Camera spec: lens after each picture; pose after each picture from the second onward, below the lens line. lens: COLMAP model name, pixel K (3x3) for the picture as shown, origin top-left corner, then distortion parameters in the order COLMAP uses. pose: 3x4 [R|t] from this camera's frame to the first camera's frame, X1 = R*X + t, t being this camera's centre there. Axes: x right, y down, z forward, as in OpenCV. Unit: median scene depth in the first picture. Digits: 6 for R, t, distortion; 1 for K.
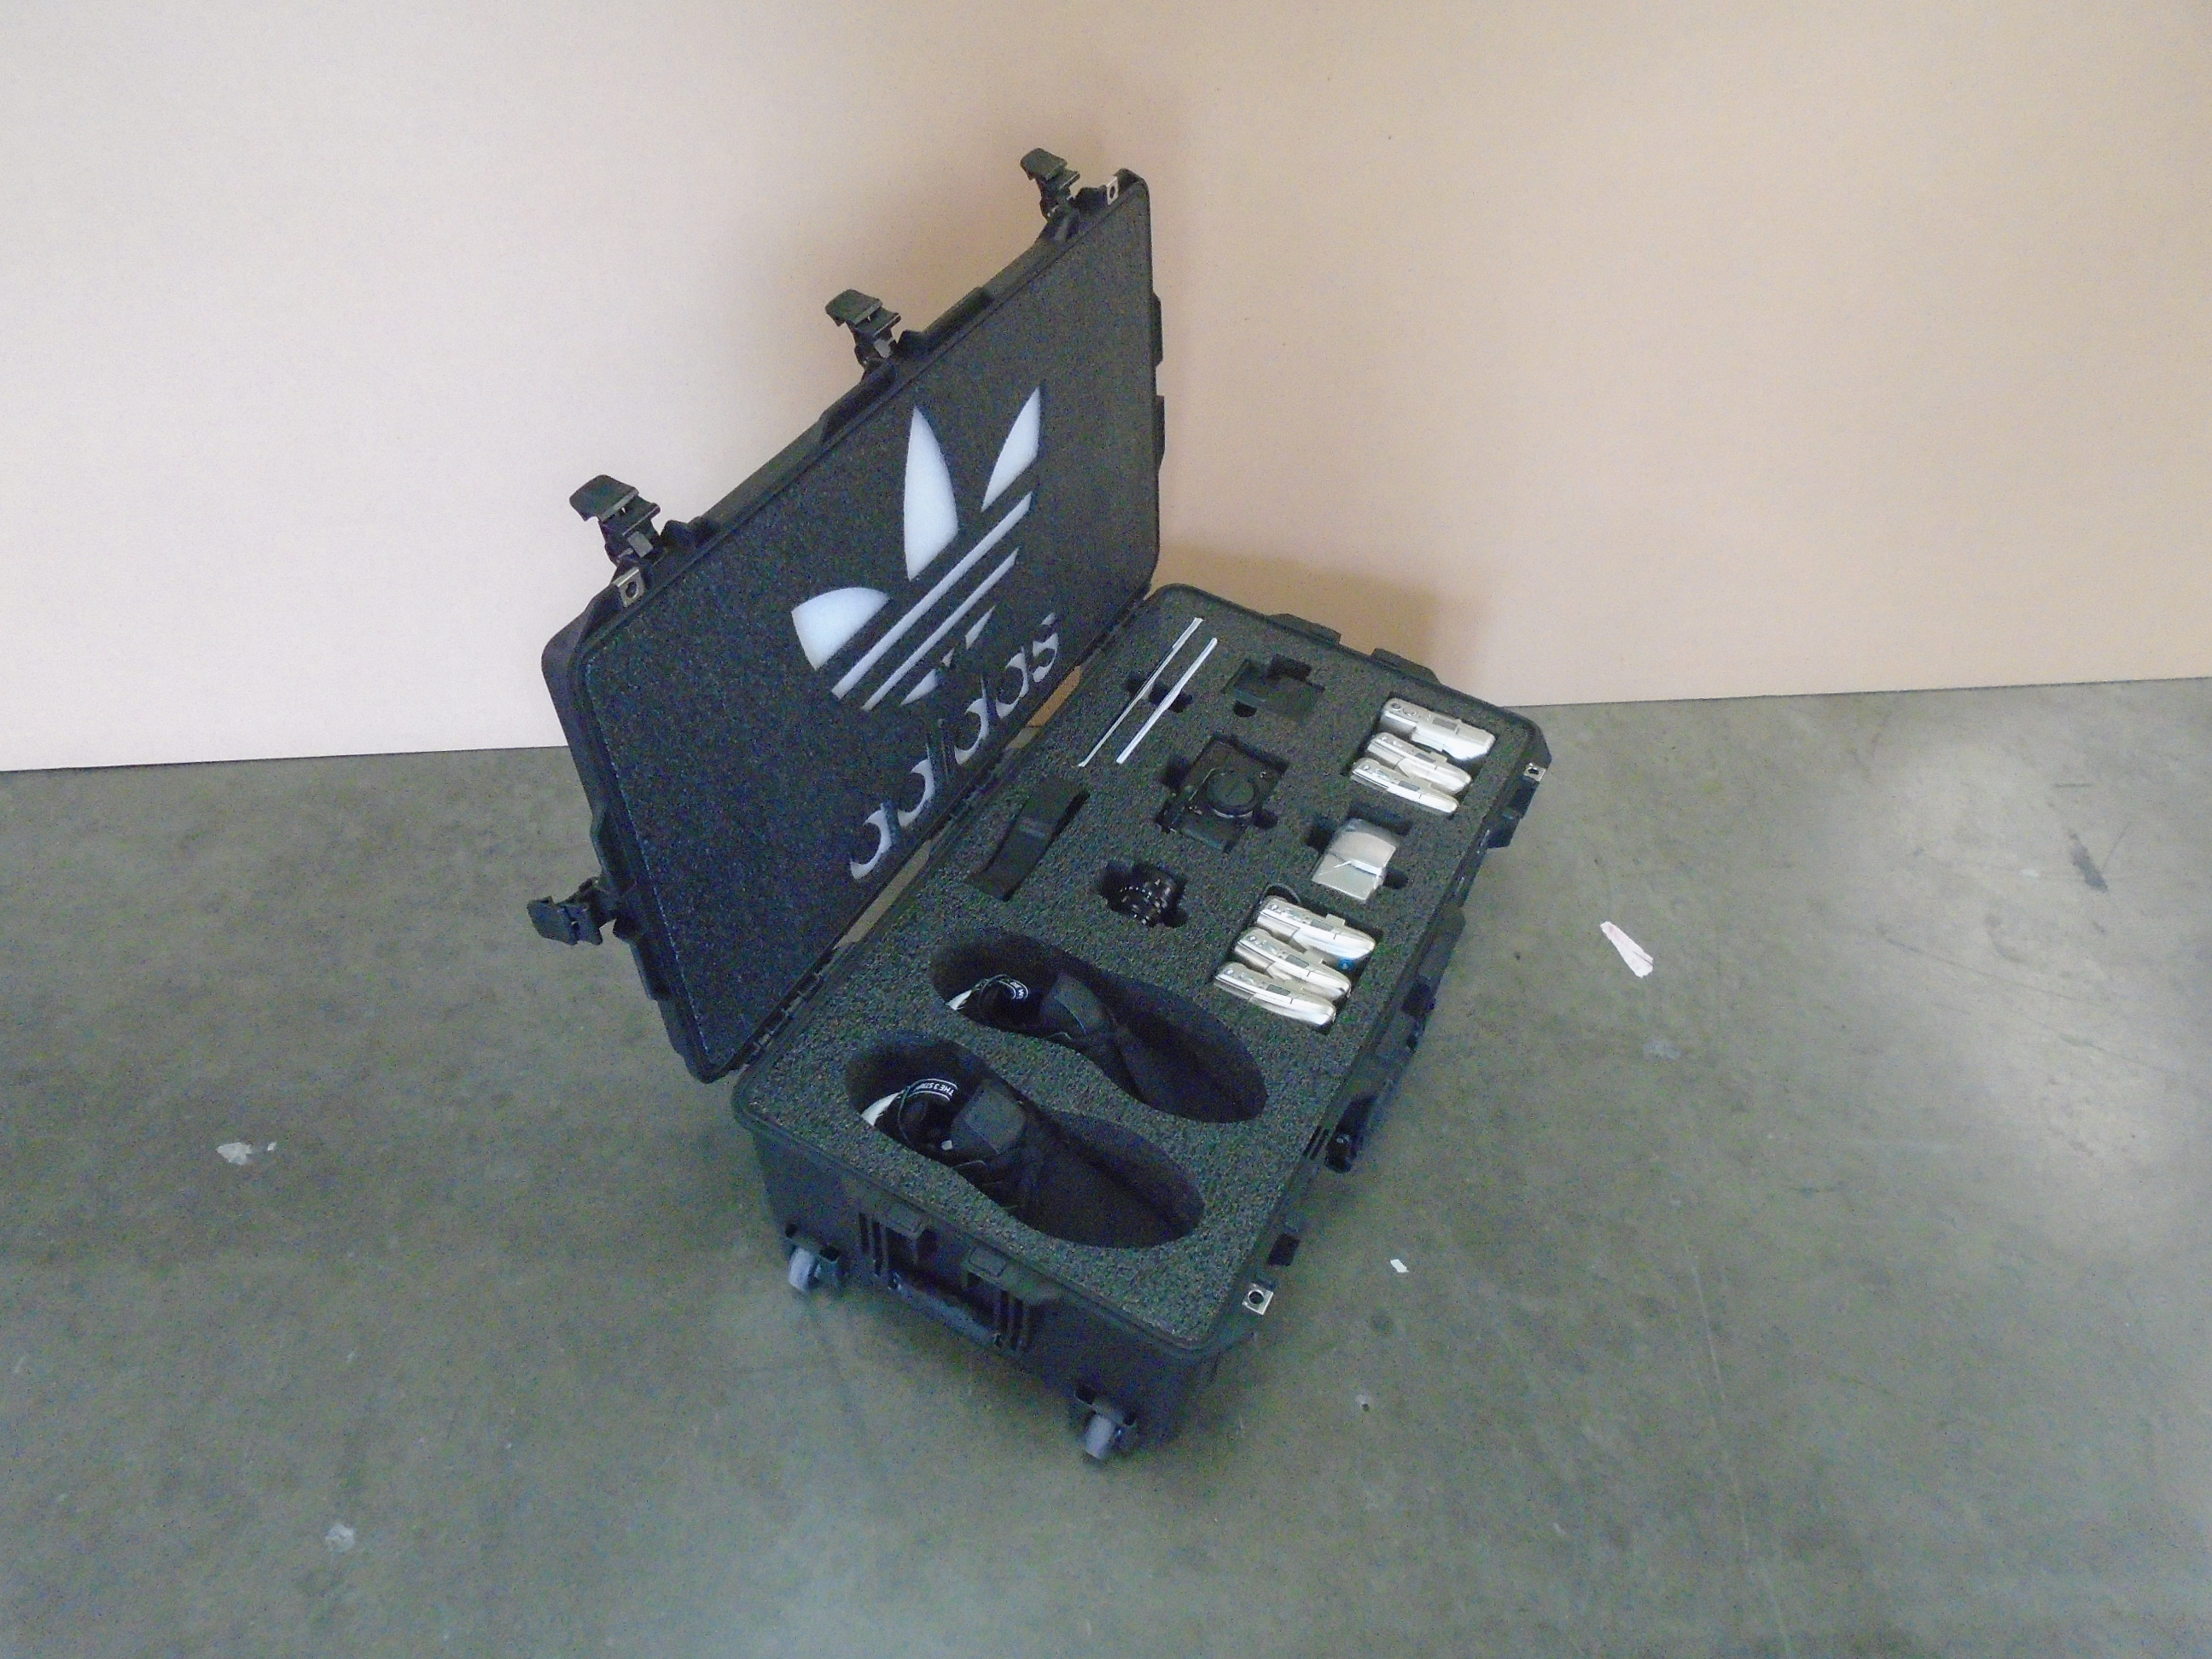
lens RADIAL K [[1694.1, 0, 1109.6], [0, 1694.1, 862.2], [0, 0, 1]] dist [-0.019685, -0.000571]
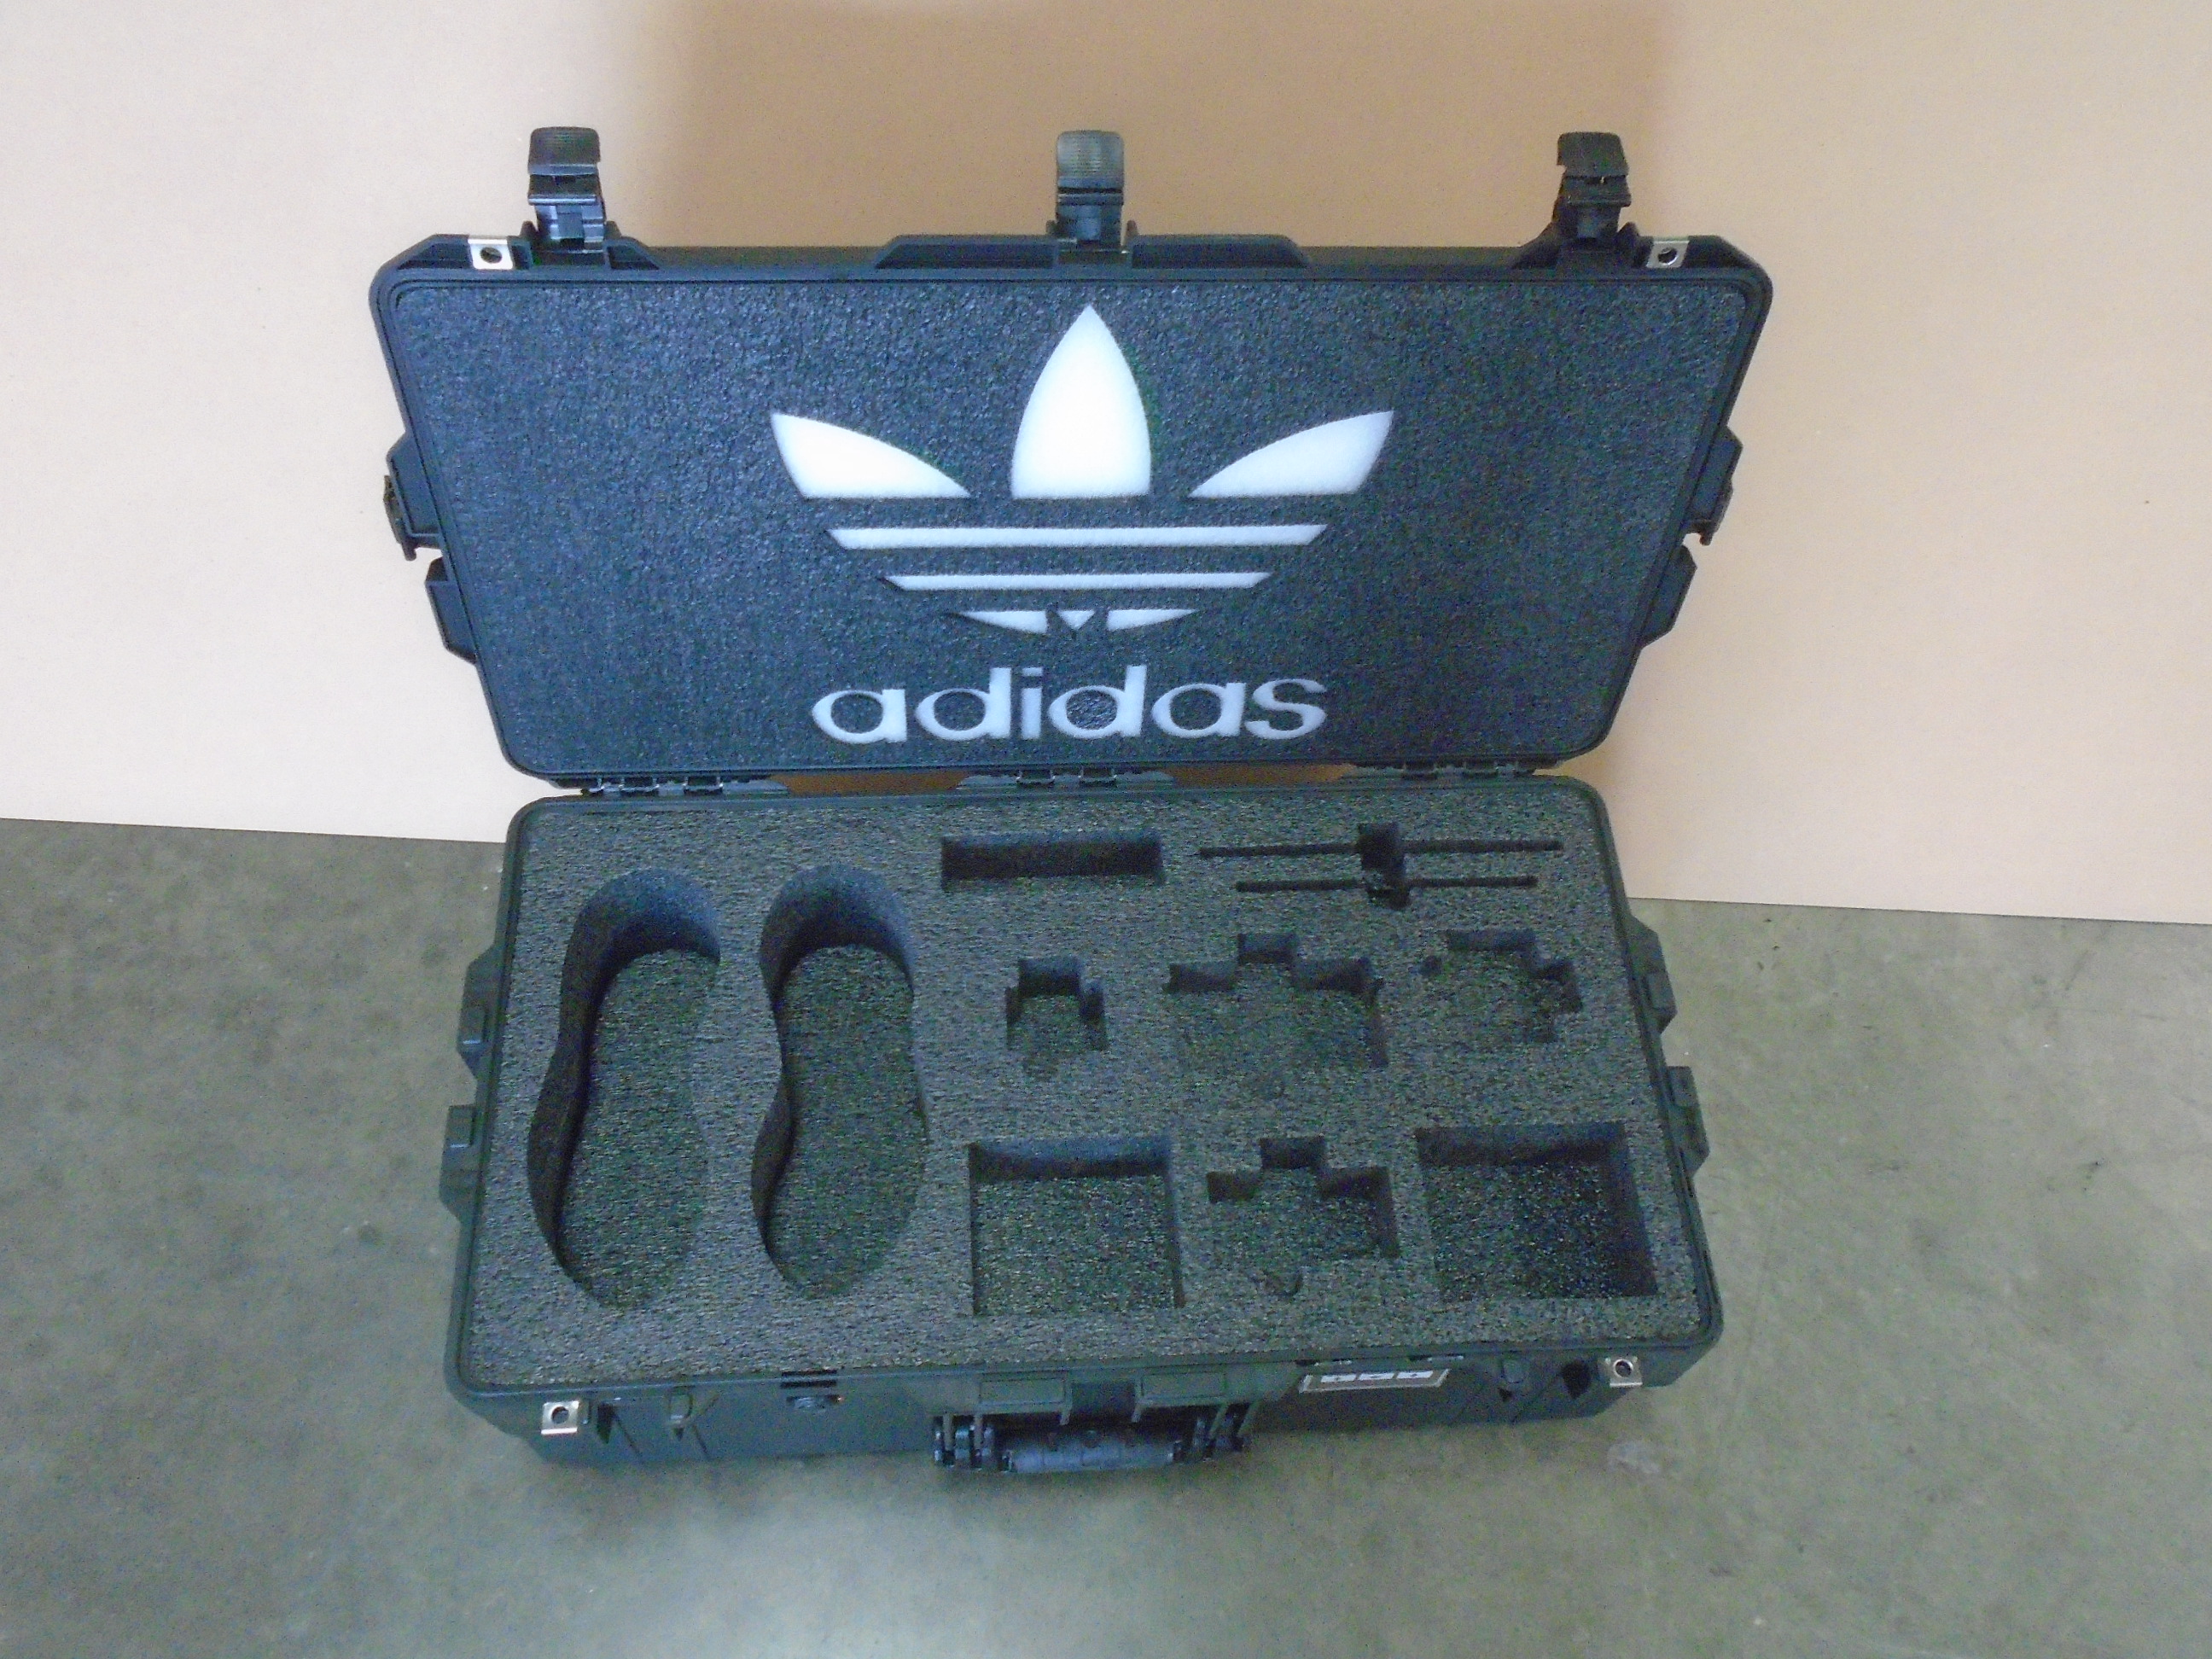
lens RADIAL K [[1999.7, 0, 1112.1], [0, 1999.7, 827.6], [0, 0, 1]] dist [0.009923, -0.167854]
pose [[0.527558, 0.702006, -0.478404, 0.399328], [-0.643935, 0.697766, 0.313799, -0.335945], [0.554103, 0.142514, 0.820158, 0.272567]]
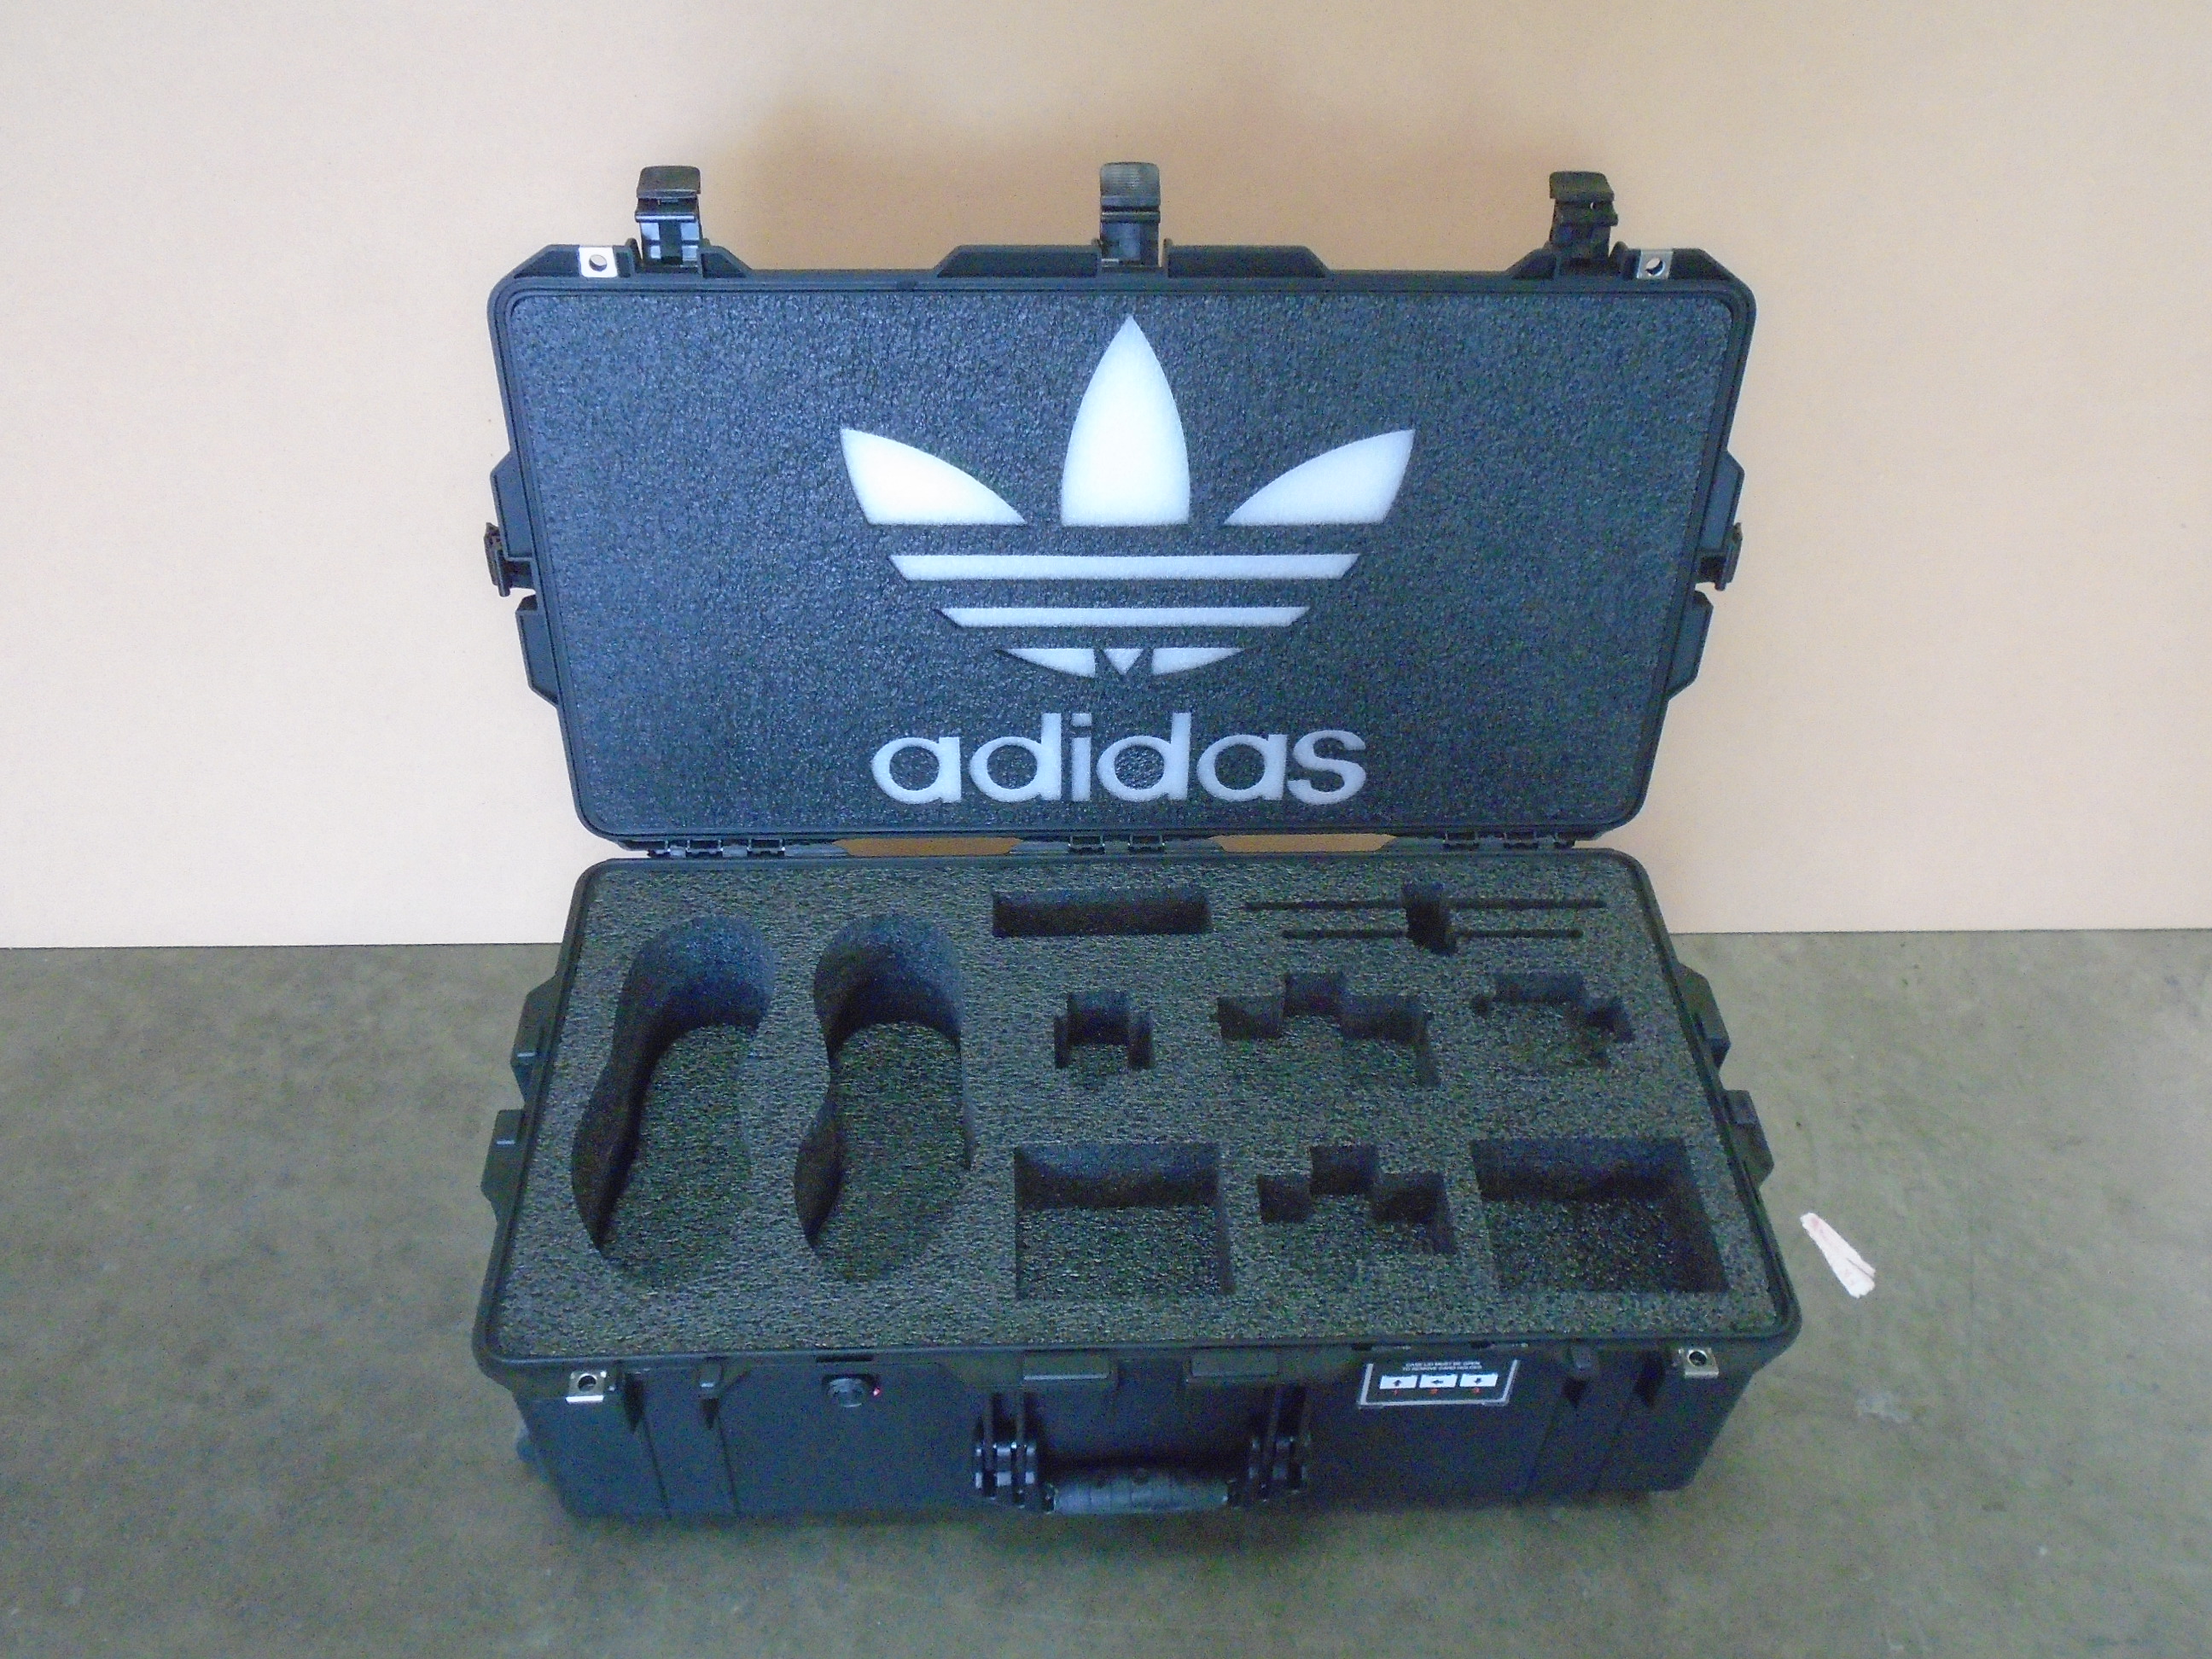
lens RADIAL K [[1967.1, 0, 1106.0], [0, 1967.1, 829.5], [0, 0, 1]] dist [0.001206, -0.184718]
pose [[0.508545, 0.546247, -0.665580, 0.551241], [-0.631840, 0.761883, 0.142518, -0.179967], [0.584944, 0.348063, 0.732593, 0.325869]]
